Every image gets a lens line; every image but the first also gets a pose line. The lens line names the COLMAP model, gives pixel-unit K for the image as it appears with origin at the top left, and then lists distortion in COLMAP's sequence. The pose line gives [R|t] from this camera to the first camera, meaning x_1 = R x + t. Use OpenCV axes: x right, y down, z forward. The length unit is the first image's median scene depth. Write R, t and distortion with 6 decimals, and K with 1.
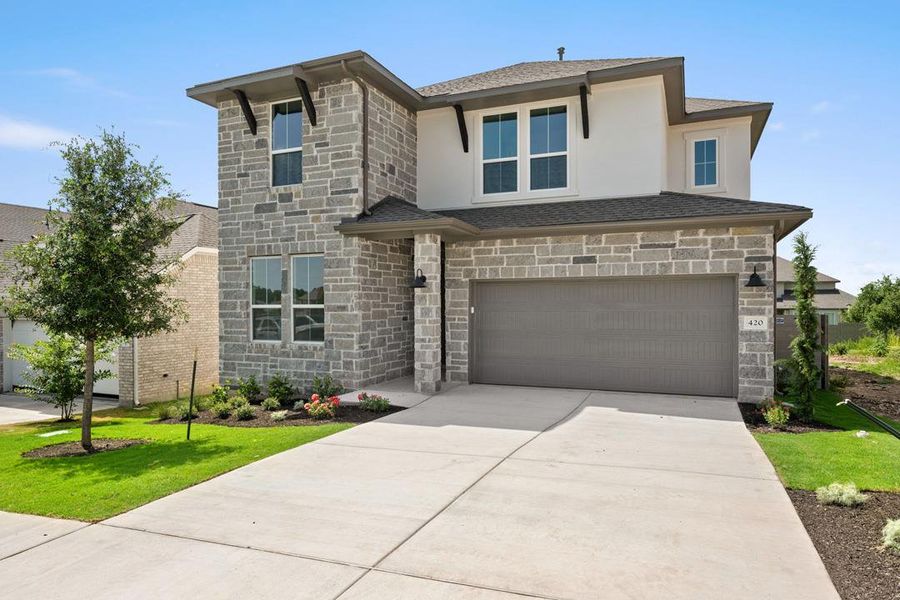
lens RADIAL K [[495.8, 0, 450.1], [0, 495.8, 304.1], [0, 0, 1]] dist [-0.002162, -0.000457]
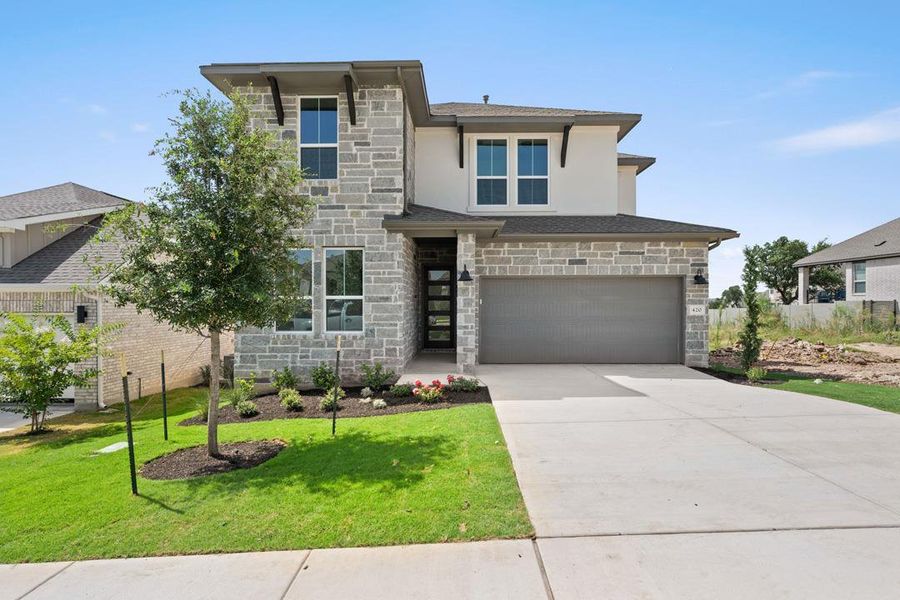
lens RADIAL K [[398.6, 0, 450.4], [0, 398.6, 301.7], [0, 0, 1]] dist [-0.001629, -0.000343]
pose [[0.941398, 0.001885, 0.337292, -0.362847], [-0.001649, 0.999998, -0.000986, 0.013930], [-0.337293, 0.000372, 0.941400, 0.138424]]
